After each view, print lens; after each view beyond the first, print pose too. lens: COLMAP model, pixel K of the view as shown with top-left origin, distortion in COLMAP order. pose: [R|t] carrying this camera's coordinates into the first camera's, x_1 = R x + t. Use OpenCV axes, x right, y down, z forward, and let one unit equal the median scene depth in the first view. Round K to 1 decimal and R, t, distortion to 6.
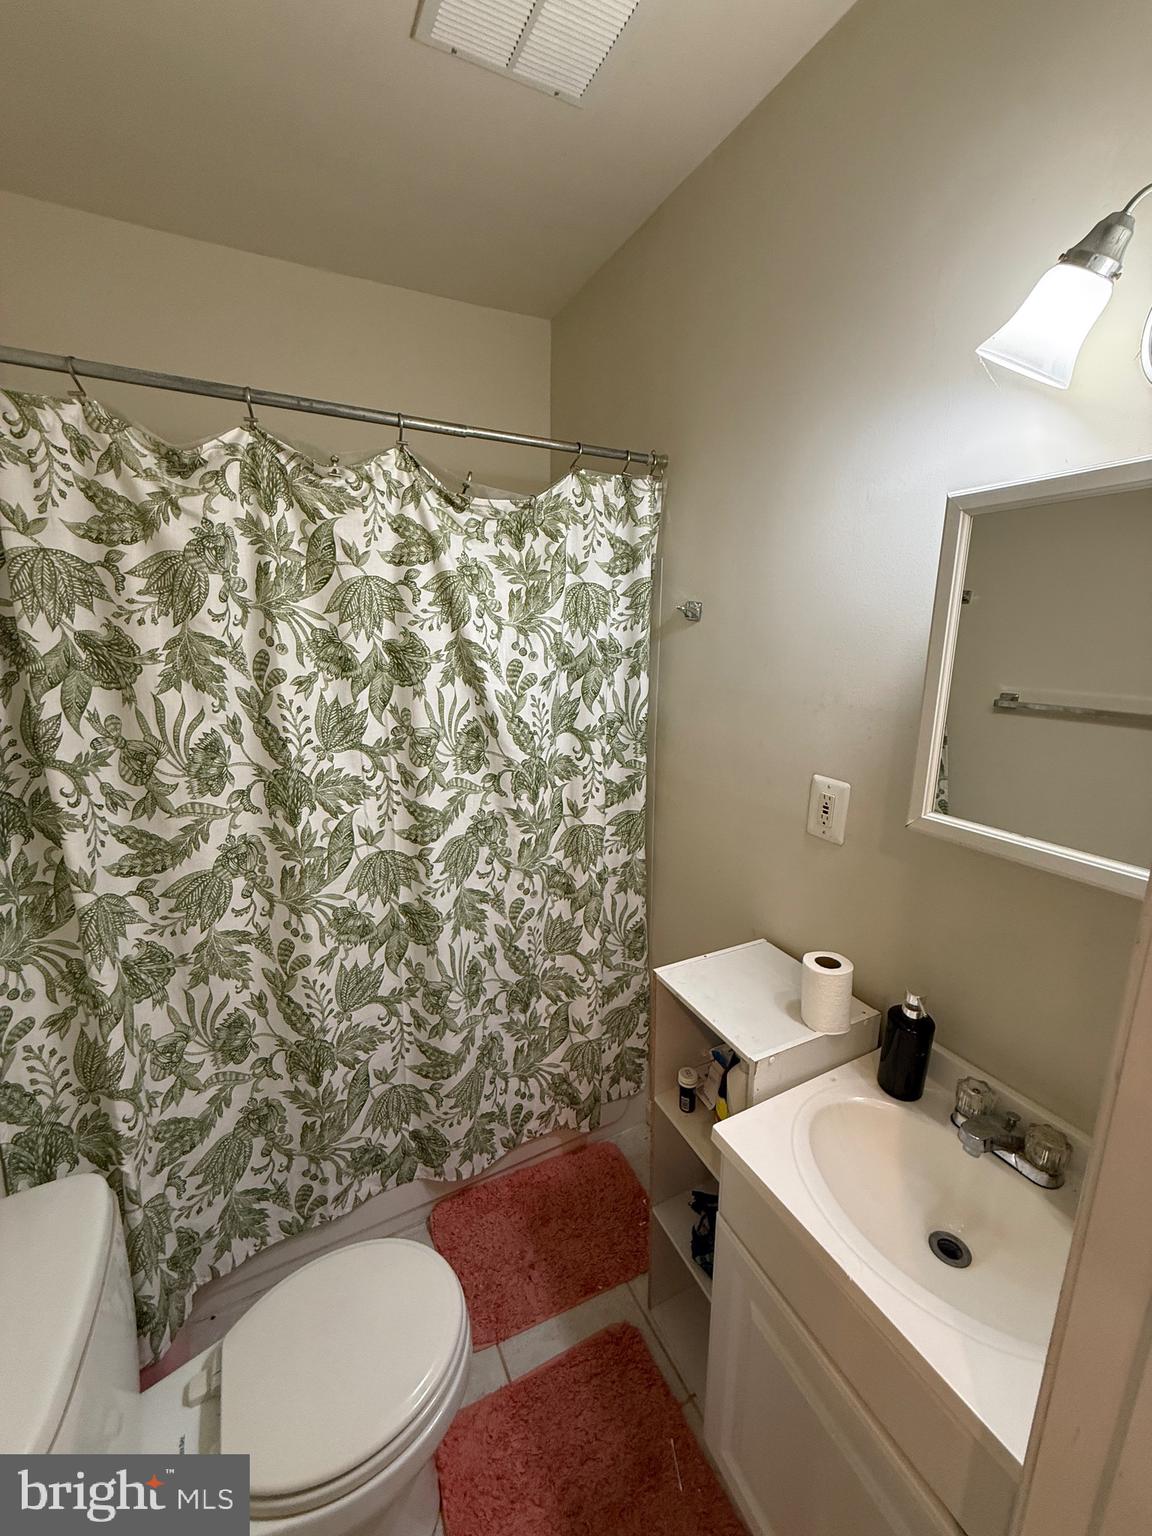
lens RADIAL K [[611.6, 0, 581.7], [0, 611.6, 766.6], [0, 0, 1]] dist [0.001372, 0.000352]
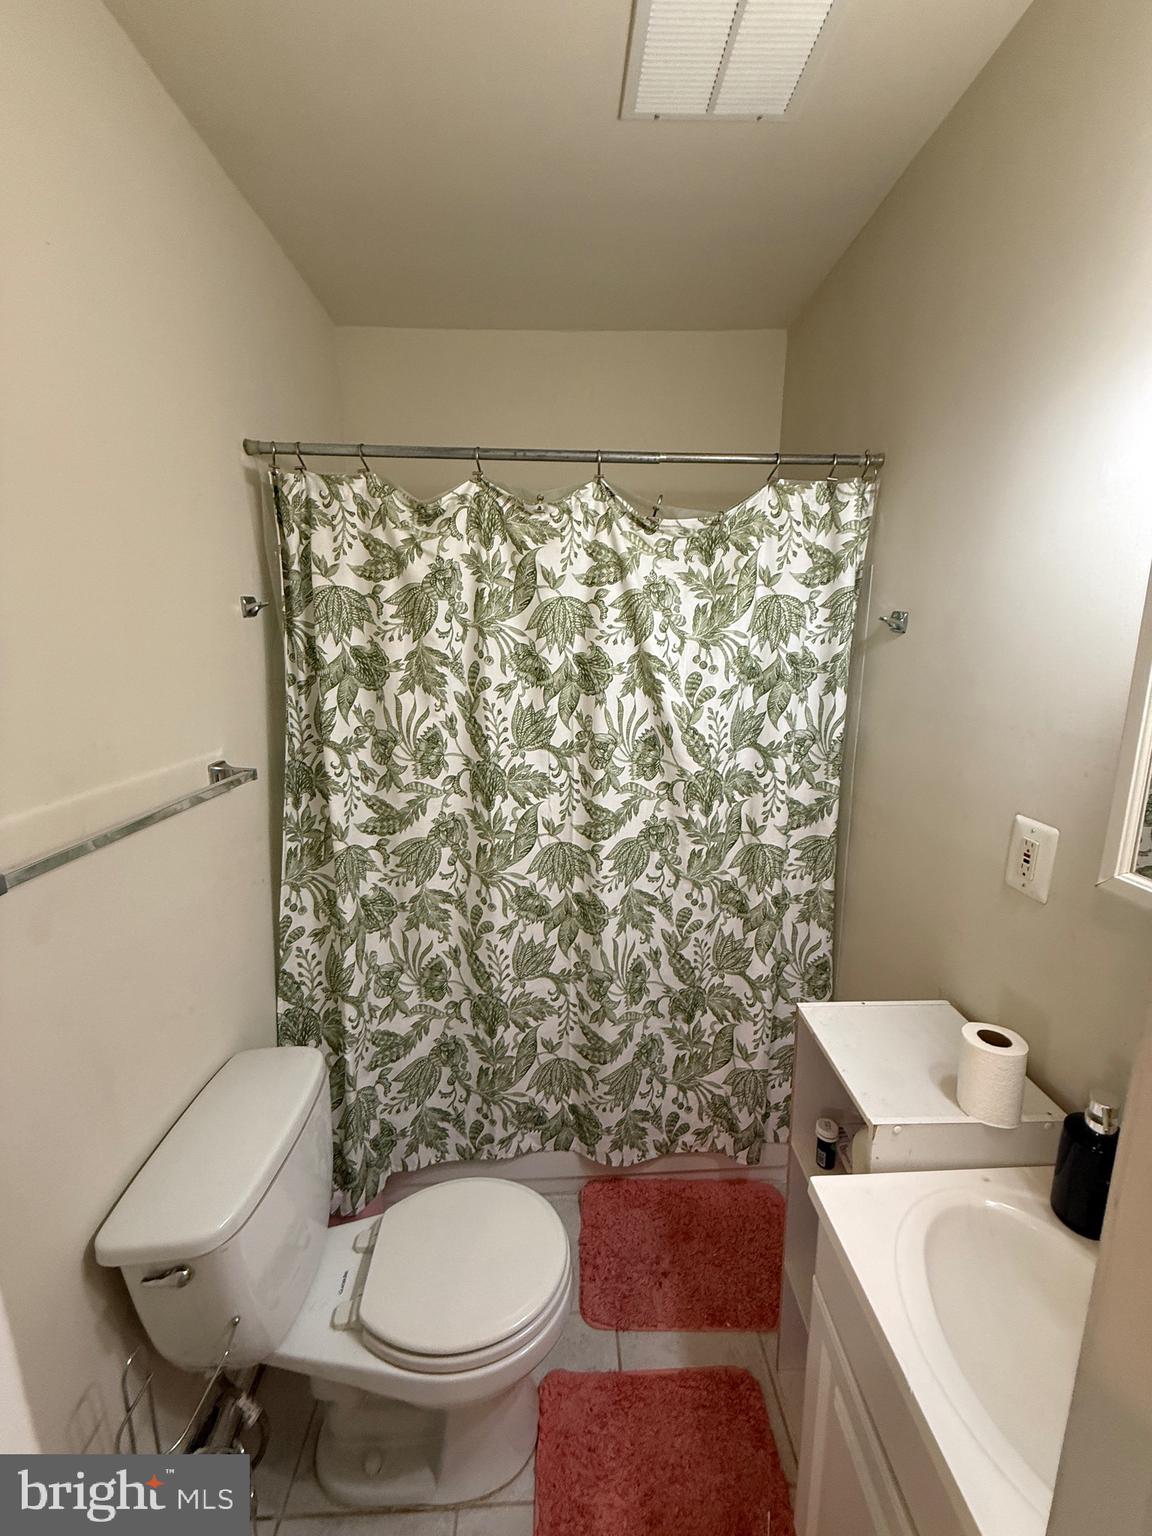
lens RADIAL K [[611.6, 0, 579.4], [0, 611.6, 767.3], [0, 0, 1]] dist [0.001372, 0.000352]
pose [[0.907716, 0.078156, -0.412242, 0.150843], [-0.087245, 0.996182, -0.003241, 0.003160], [0.410414, 0.038908, 0.911069, -0.004772]]
